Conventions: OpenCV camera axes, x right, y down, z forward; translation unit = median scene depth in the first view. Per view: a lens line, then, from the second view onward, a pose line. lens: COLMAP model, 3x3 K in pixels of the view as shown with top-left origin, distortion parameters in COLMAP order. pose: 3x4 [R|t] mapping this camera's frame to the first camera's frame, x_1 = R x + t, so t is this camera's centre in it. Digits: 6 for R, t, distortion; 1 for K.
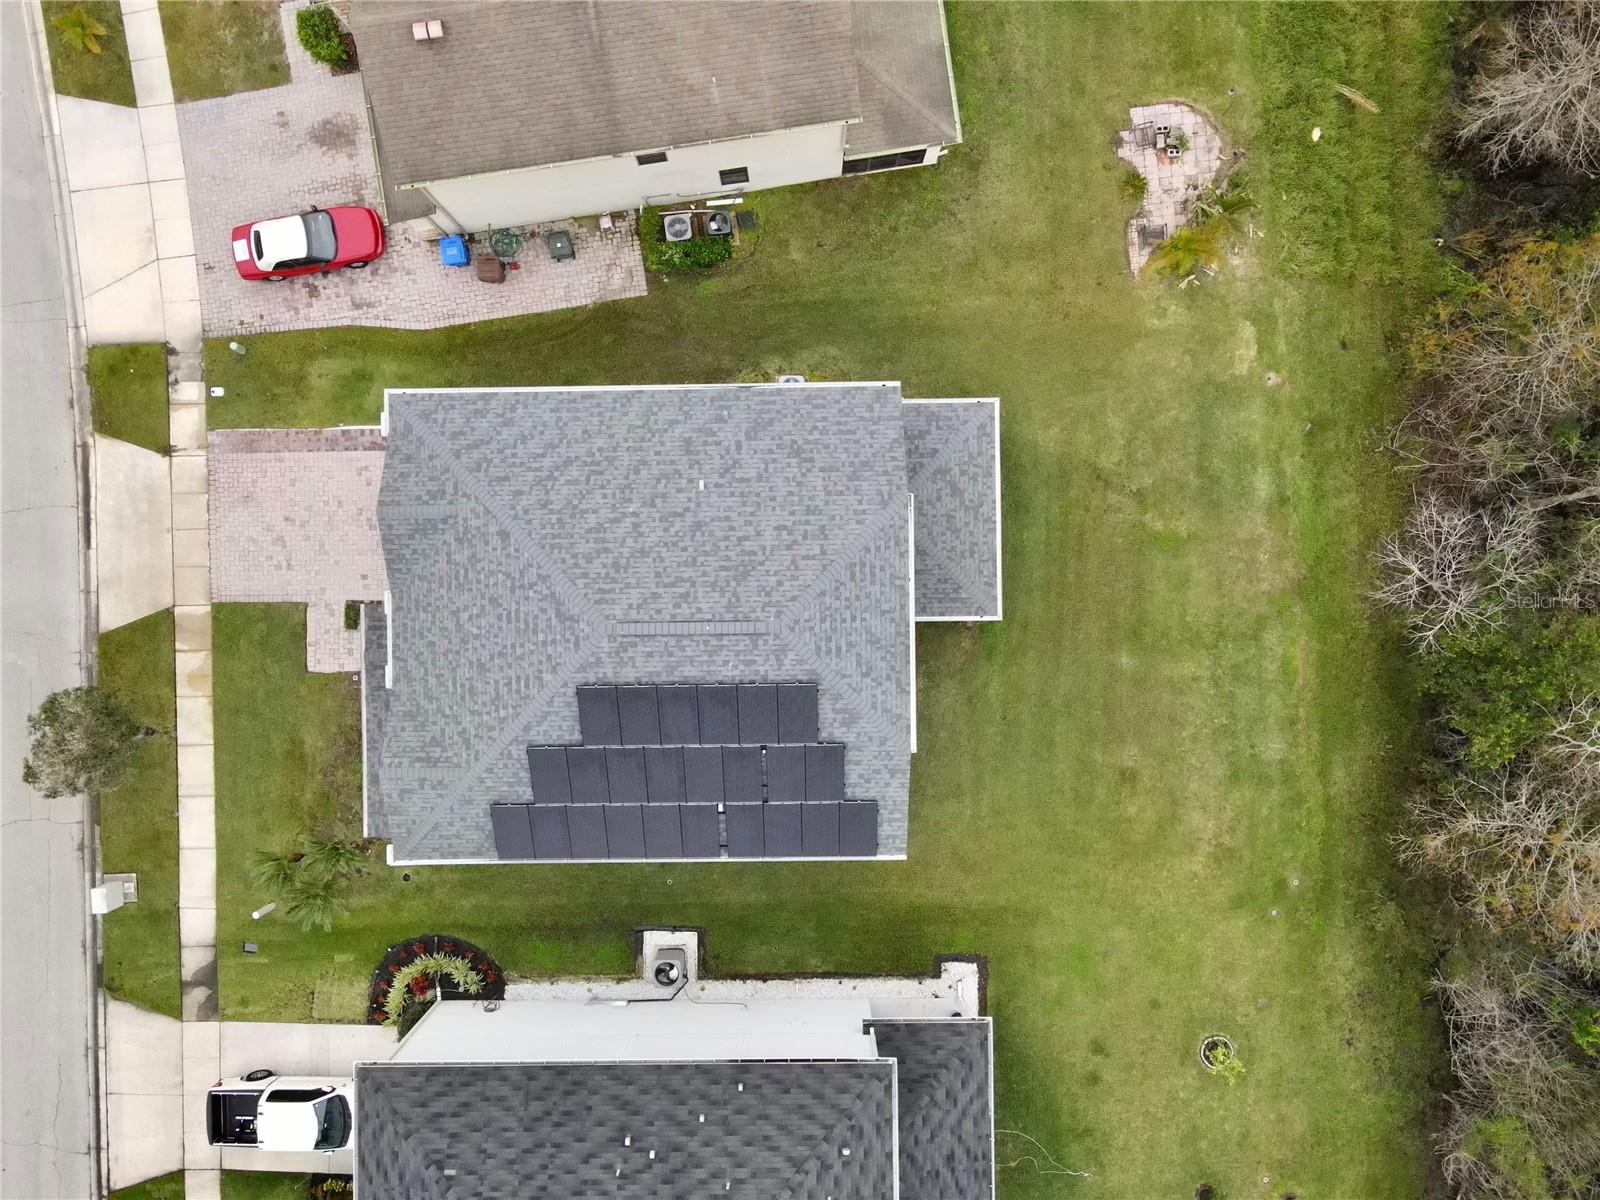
lens RADIAL K [[1173.6, 0, 800.0], [0, 1173.6, 600.0], [0, 0, 1]] dist [0.015207, 0.009599]
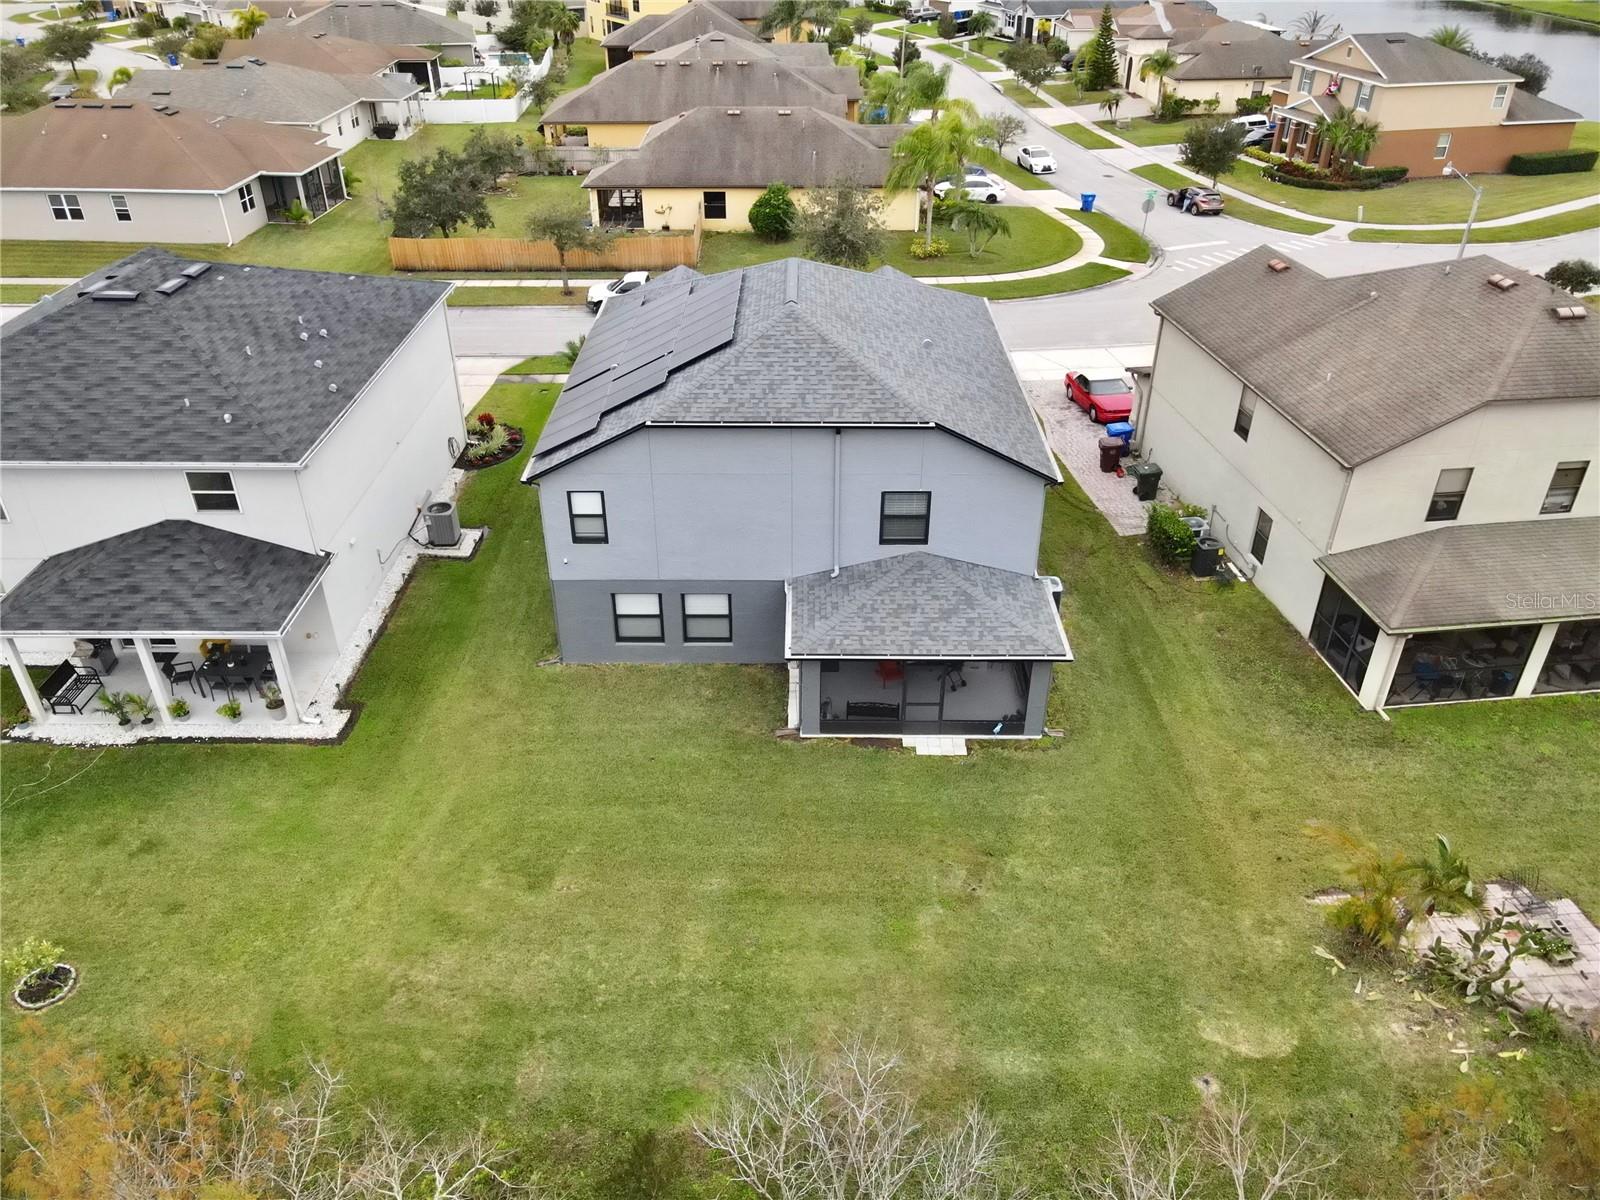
lens RADIAL K [[1174.4, 0, 794.0], [0, 1174.4, 592.2], [0, 0, 1]] dist [0.005233, 0.021252]
pose [[-0.020675, 0.533073, -0.845817, 0.745026], [-0.999778, -0.014439, 0.015338, -0.000203], [-0.004036, 0.845946, 0.533253, 0.511781]]
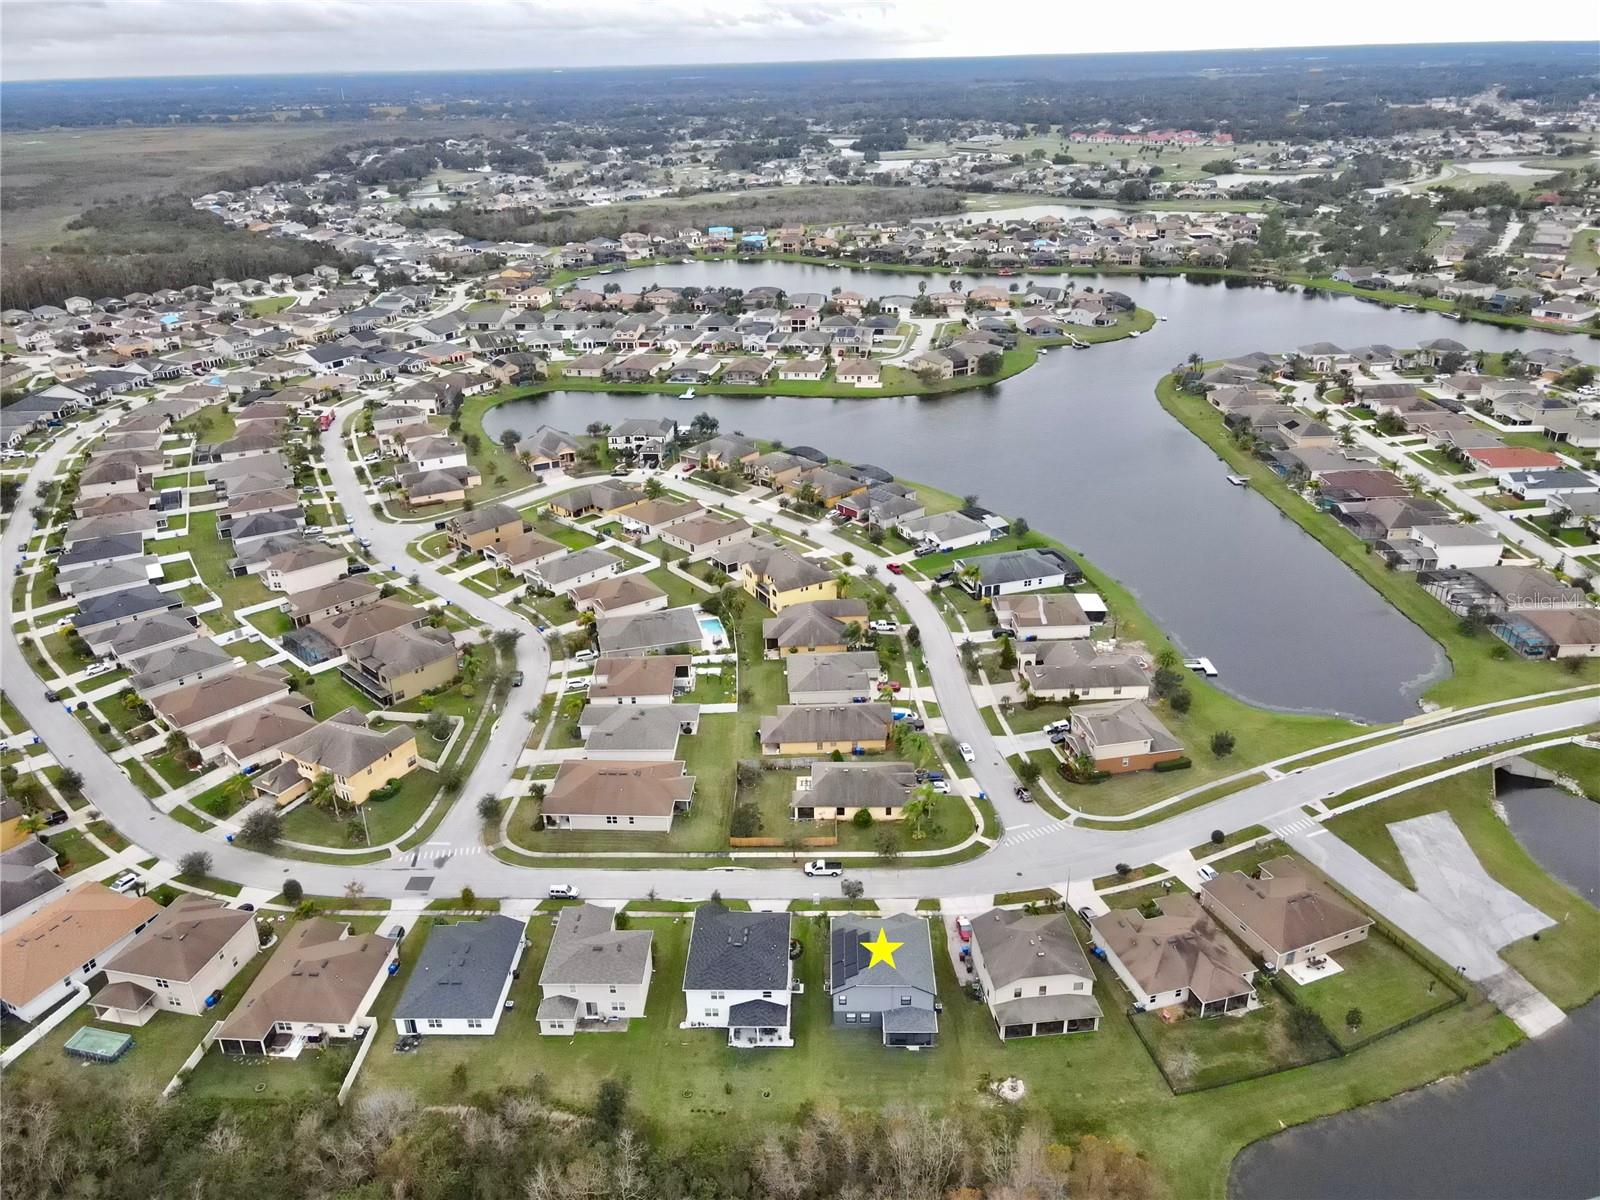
lens RADIAL K [[1174.4, 0, 794.0], [0, 1174.4, 592.2], [0, 0, 1]] dist [0.005233, 0.021252]
pose [[-0.040286, 0.423480, -0.905009, 3.009833], [-0.999042, -0.001562, 0.043741, 0.140511], [0.017110, 0.905904, 0.423137, -1.975051]]
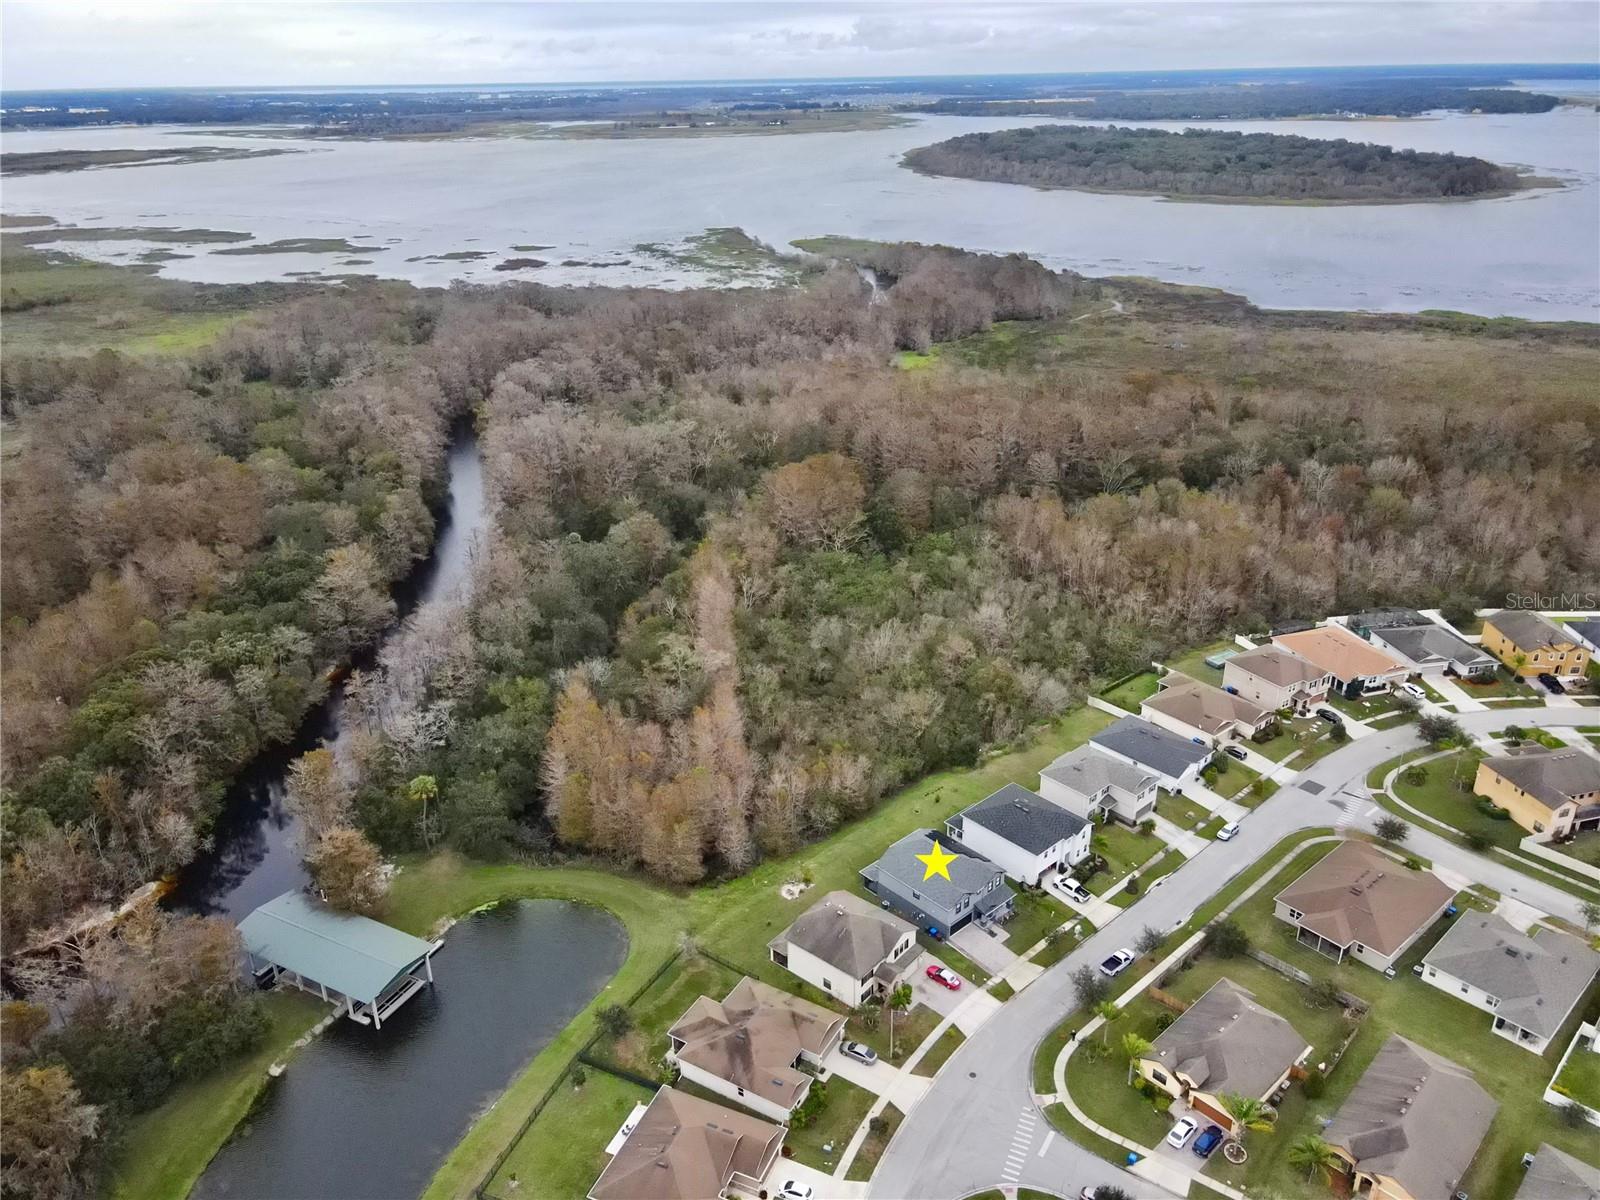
lens RADIAL K [[1174.4, 0, 794.0], [0, 1174.4, 592.2], [0, 0, 1]] dist [0.005233, 0.021252]
pose [[-0.662873, -0.287157, 0.691477, -2.534601], [0.748330, -0.284340, 0.599293, -2.786041], [0.024523, 0.914708, 0.403370, -1.925440]]
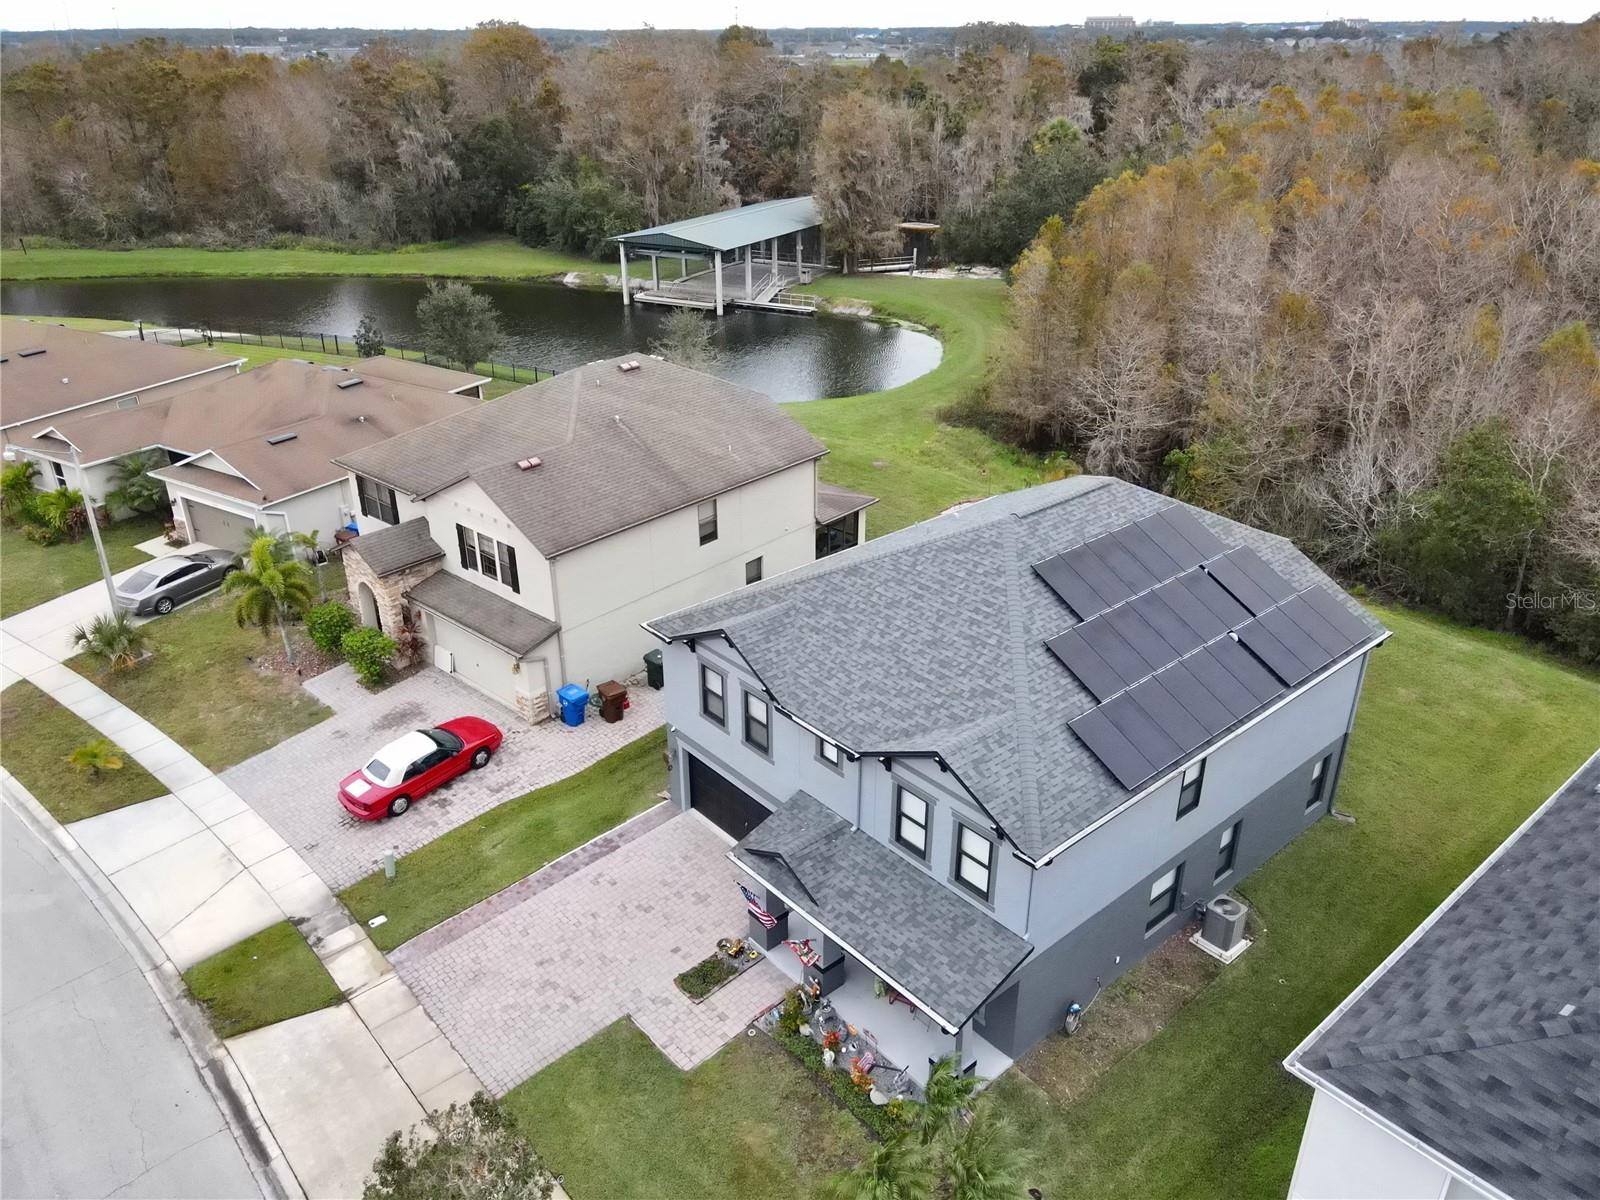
lens RADIAL K [[1174.4, 0, 794.0], [0, 1174.4, 592.2], [0, 0, 1]] dist [0.005233, 0.021252]
pose [[0.767491, -0.276091, 0.578560, -0.682452], [0.641031, 0.321937, -0.696732, 0.472458], [0.006101, 0.905610, 0.424067, 0.488985]]
